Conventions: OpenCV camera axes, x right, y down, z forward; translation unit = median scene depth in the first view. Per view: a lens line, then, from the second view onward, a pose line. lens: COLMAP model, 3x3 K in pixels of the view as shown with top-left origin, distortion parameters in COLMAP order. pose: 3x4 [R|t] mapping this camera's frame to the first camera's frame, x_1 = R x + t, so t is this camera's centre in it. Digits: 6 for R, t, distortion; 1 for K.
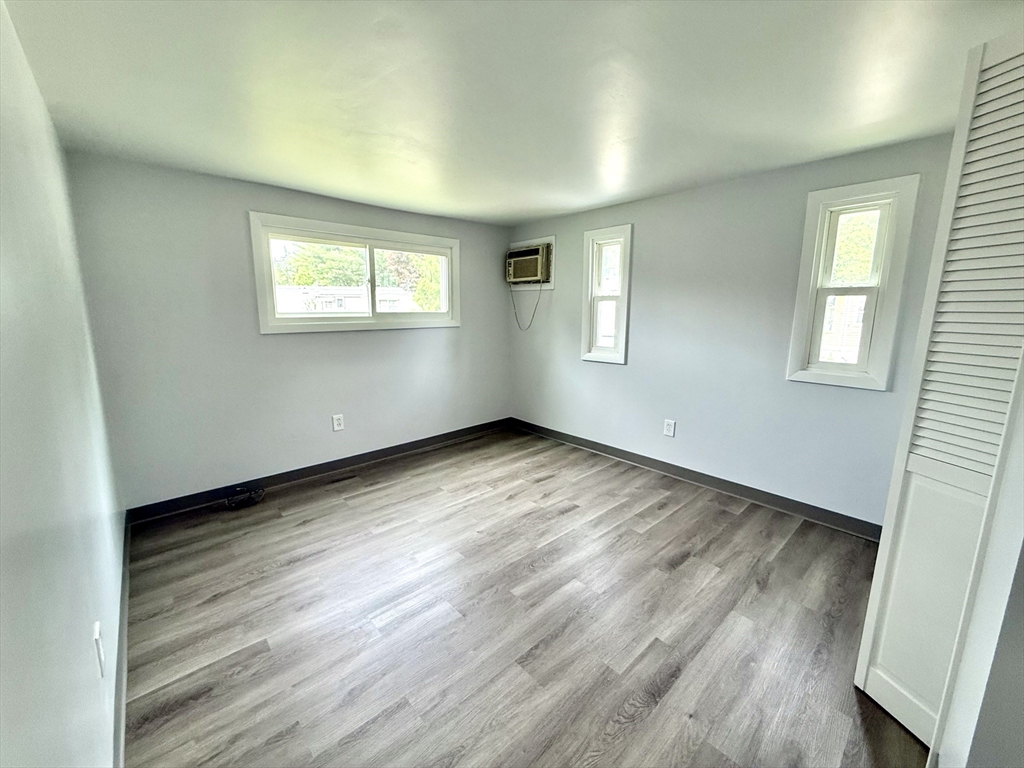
lens RADIAL K [[407.9, 0, 508.1], [0, 407.9, 378.0], [0, 0, 1]] dist [-0.000555, 0.000505]
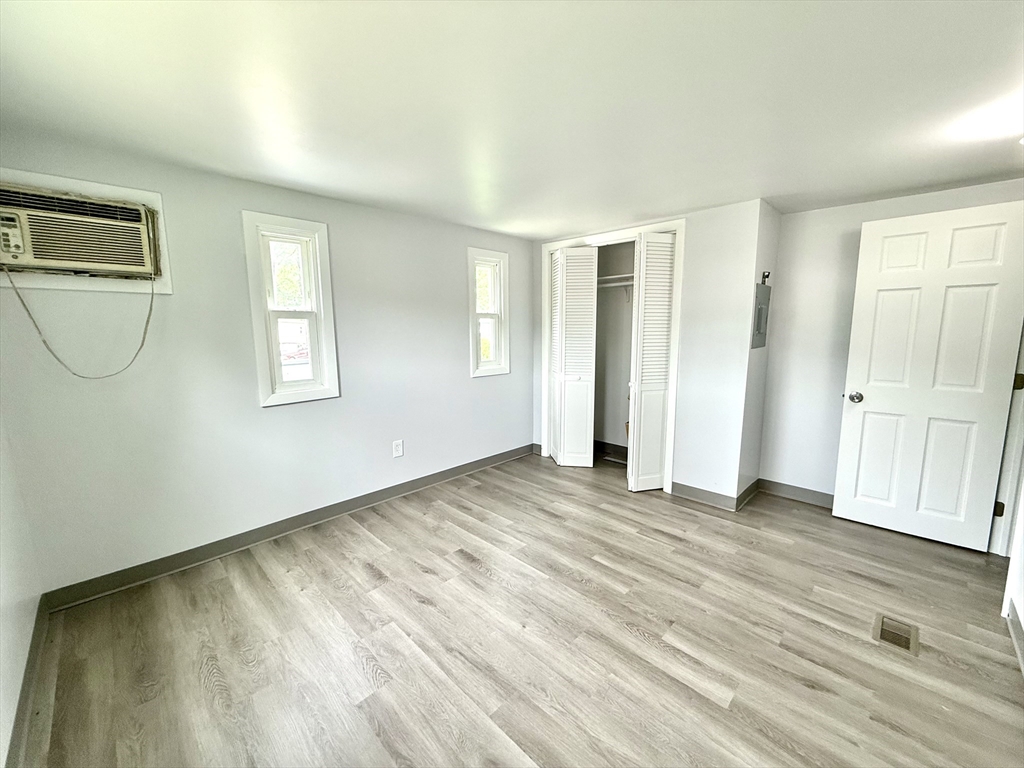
lens RADIAL K [[407.9, 0, 512.5], [0, 407.9, 379.6], [0, 0, 1]] dist [-0.000555, 0.000505]
pose [[-0.056813, -0.130198, 0.989859, -0.619194], [0.176696, 0.974498, 0.138319, -0.137024], [-0.982624, 0.182763, -0.032358, 0.797518]]
